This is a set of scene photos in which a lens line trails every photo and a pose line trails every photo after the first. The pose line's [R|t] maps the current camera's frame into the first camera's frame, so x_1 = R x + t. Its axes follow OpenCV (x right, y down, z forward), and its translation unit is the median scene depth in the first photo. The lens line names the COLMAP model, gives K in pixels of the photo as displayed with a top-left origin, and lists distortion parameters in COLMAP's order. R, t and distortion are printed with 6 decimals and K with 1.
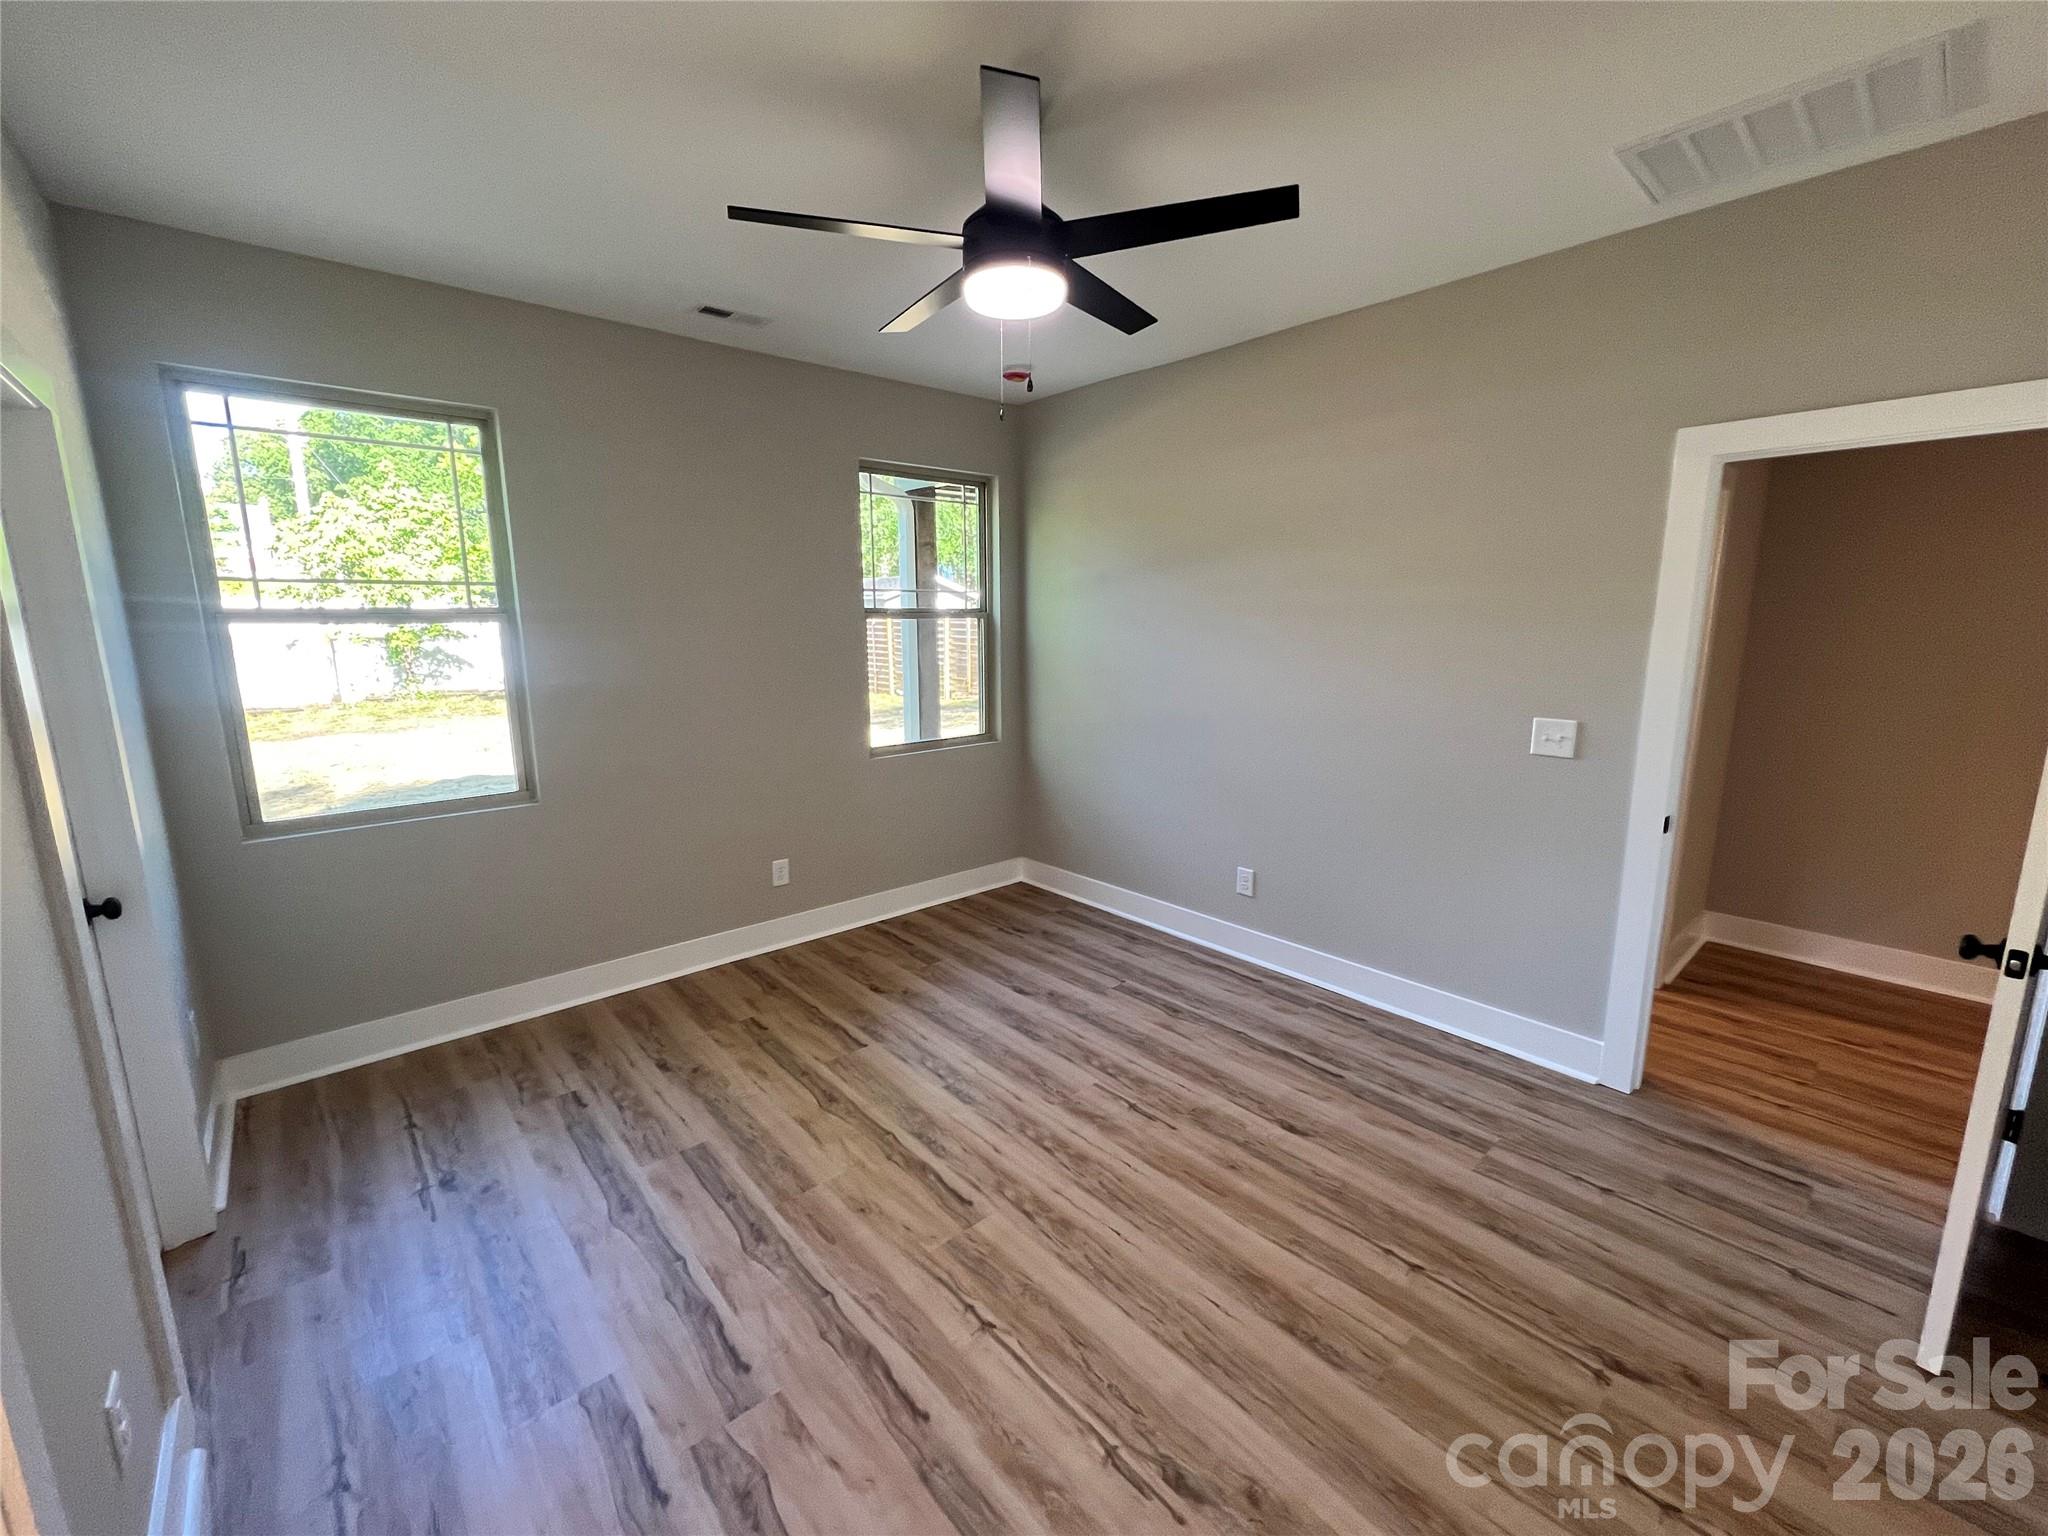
lens RADIAL K [[835.4, 0, 1020.9], [0, 835.4, 764.8], [0, 0, 1]] dist [-0.000829, 0.000152]
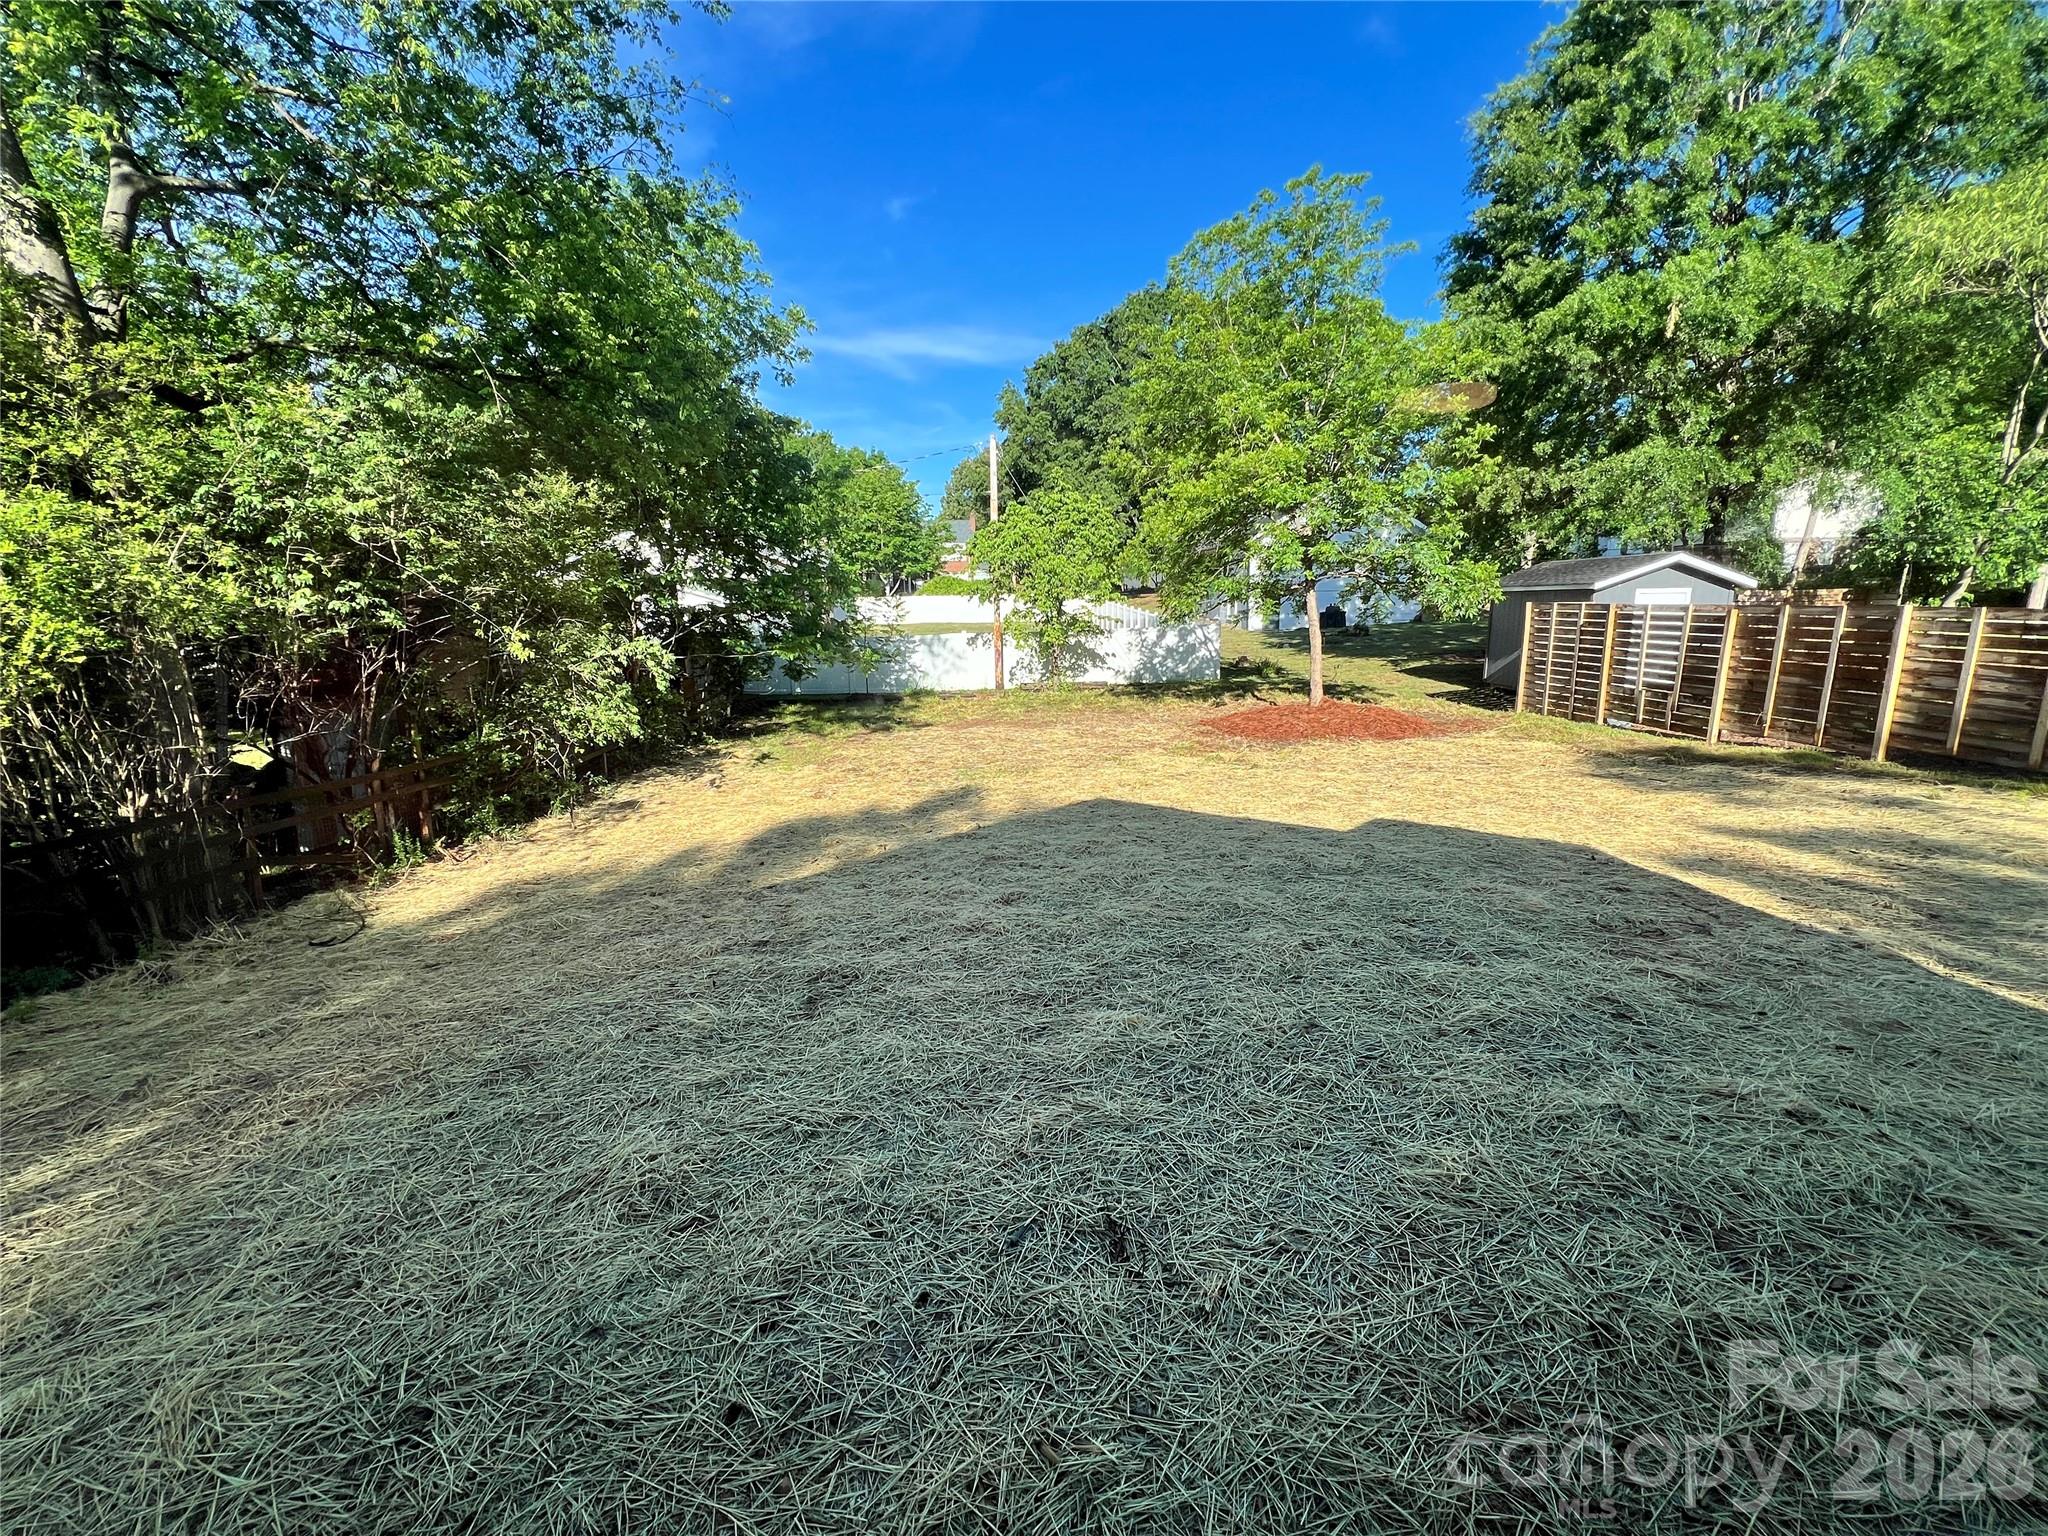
lens RADIAL K [[840.7, 0, 1024.0], [0, 840.7, 768.0], [0, 0, 1]] dist [0.001009, 0.000141]
pose [[0.789046, 0.112993, -0.603854, -0.784998], [-0.101633, 0.993405, 0.053083, -0.266257], [0.605869, 0.019486, 0.795325, 0.977269]]
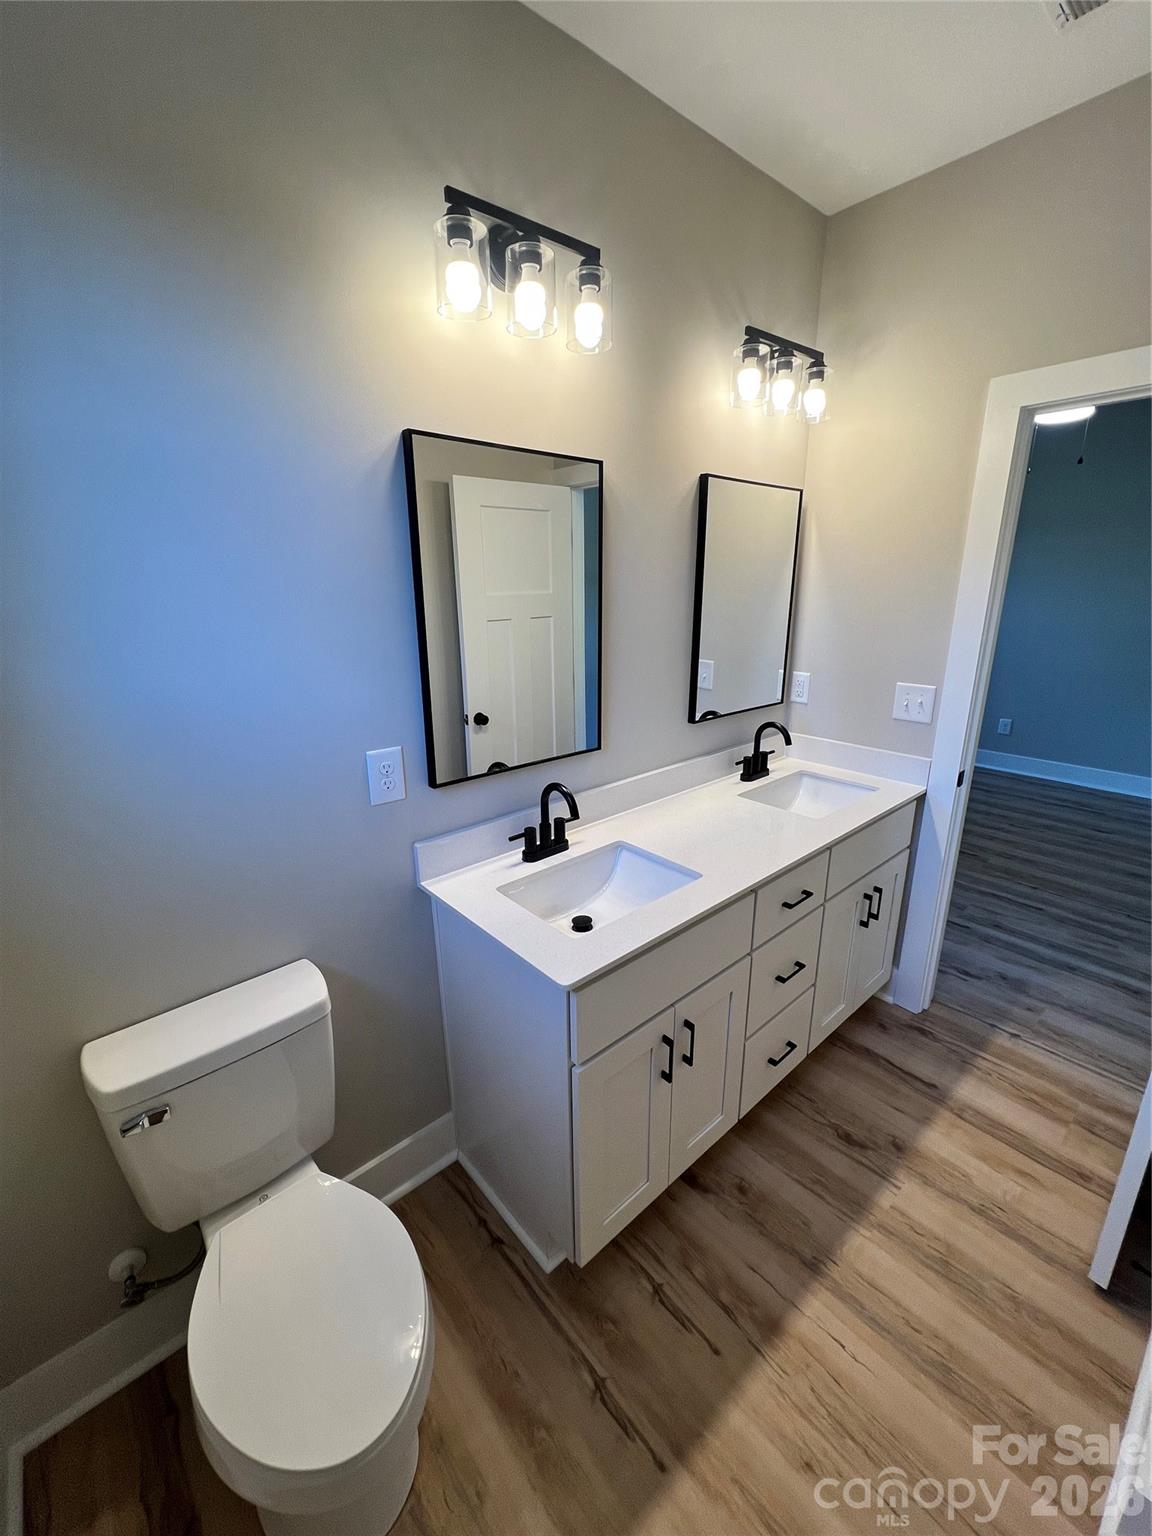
lens RADIAL K [[626.6, 0, 578.1], [0, 626.6, 767.3], [0, 0, 1]] dist [-0.000829, 0.000152]
pose [[0.999994, -0.003467, 0.000210, -0.880702], [0.003415, 0.992413, 0.122900, 0.082290], [-0.000634, -0.122899, 0.992419, -0.461407]]
